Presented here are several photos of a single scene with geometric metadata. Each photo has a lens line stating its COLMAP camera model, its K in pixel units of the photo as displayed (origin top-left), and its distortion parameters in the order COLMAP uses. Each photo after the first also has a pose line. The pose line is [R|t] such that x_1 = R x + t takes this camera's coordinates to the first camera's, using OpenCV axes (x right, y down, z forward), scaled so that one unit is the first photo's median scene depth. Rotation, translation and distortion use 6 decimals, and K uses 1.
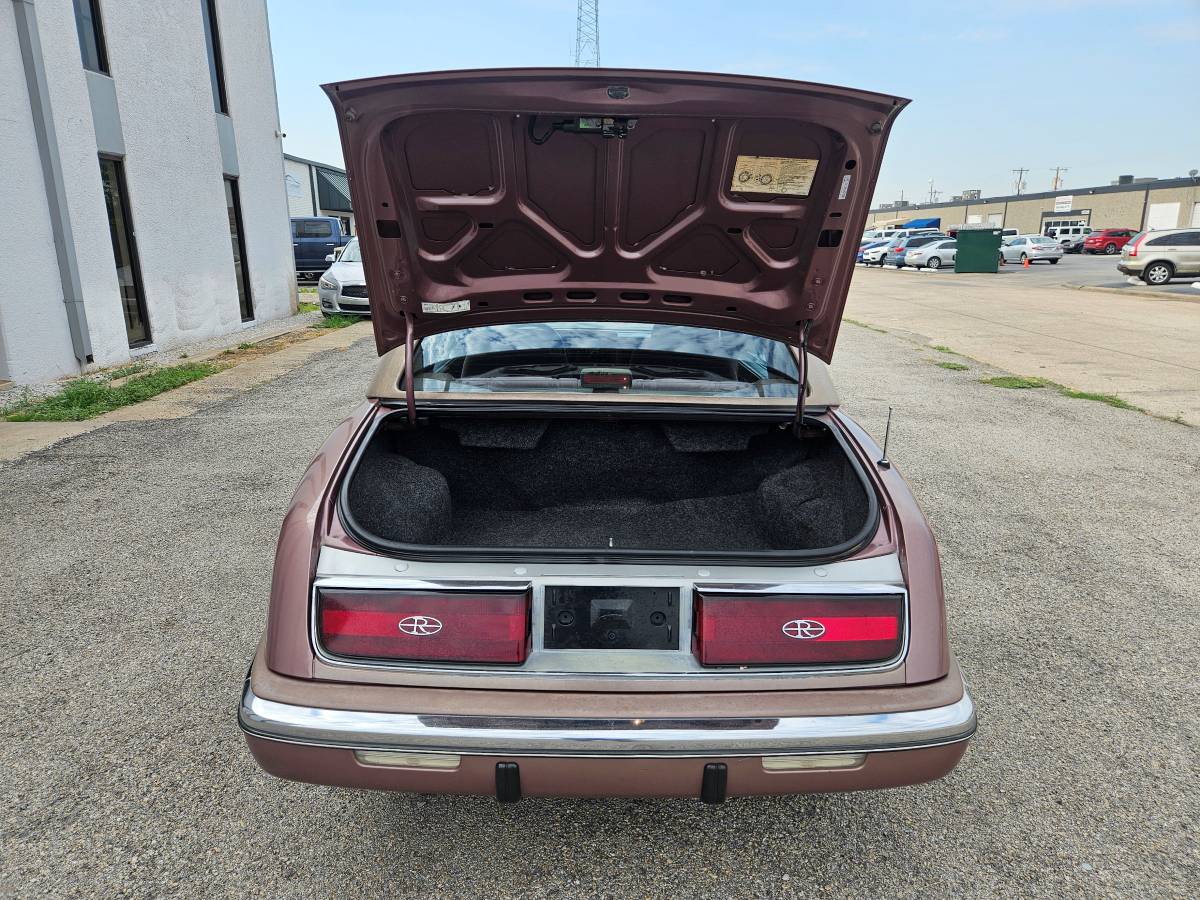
lens RADIAL K [[846.1, 0, 596.0], [0, 846.1, 462.7], [0, 0, 1]] dist [0.059318, -0.061040]
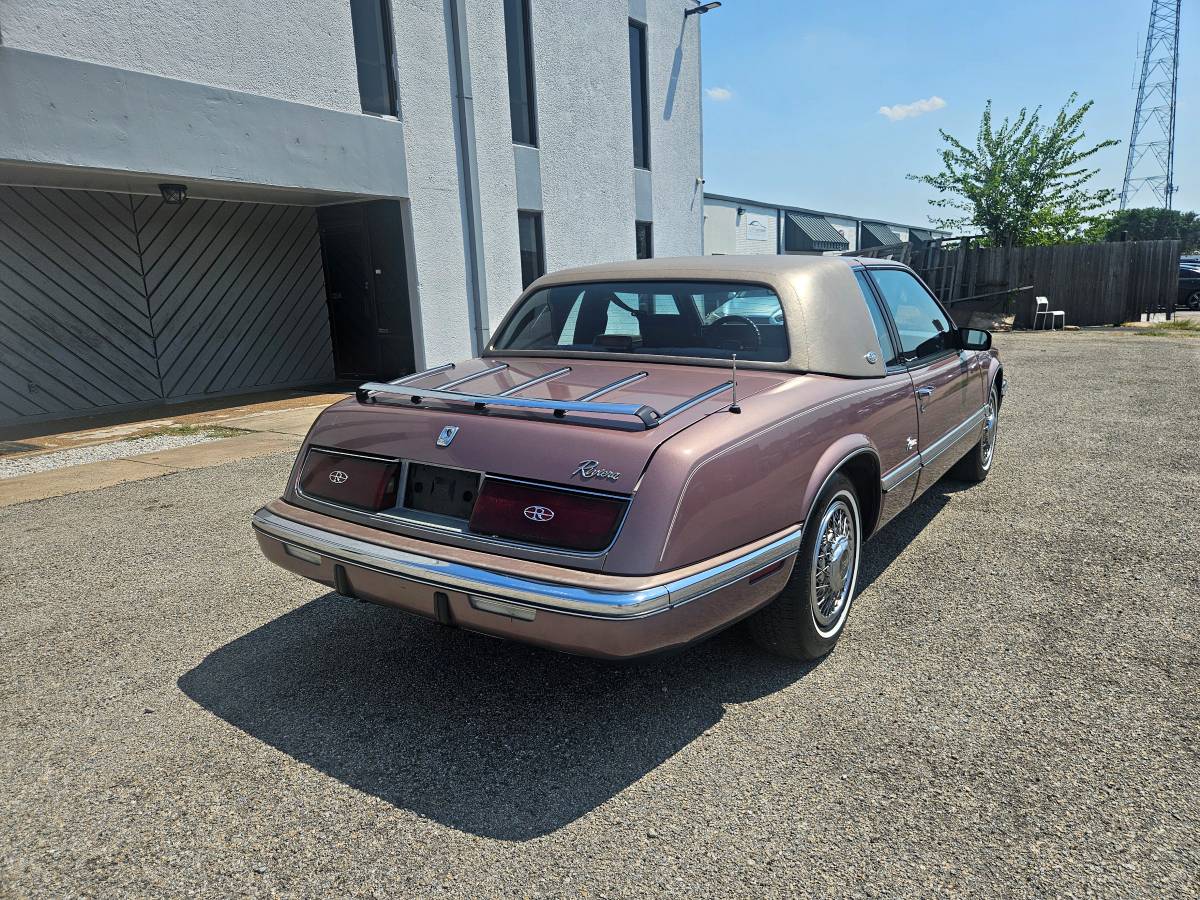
lens RADIAL K [[828.0, 0, 578.9], [0, 828.0, 453.7], [0, 0, 1]] dist [0.081069, -0.080328]
pose [[0.820181, 0.079873, -0.566501, 0.159657], [-0.110446, 0.993685, -0.019801, 0.001489], [0.561341, 0.078809, 0.823823, 0.068389]]
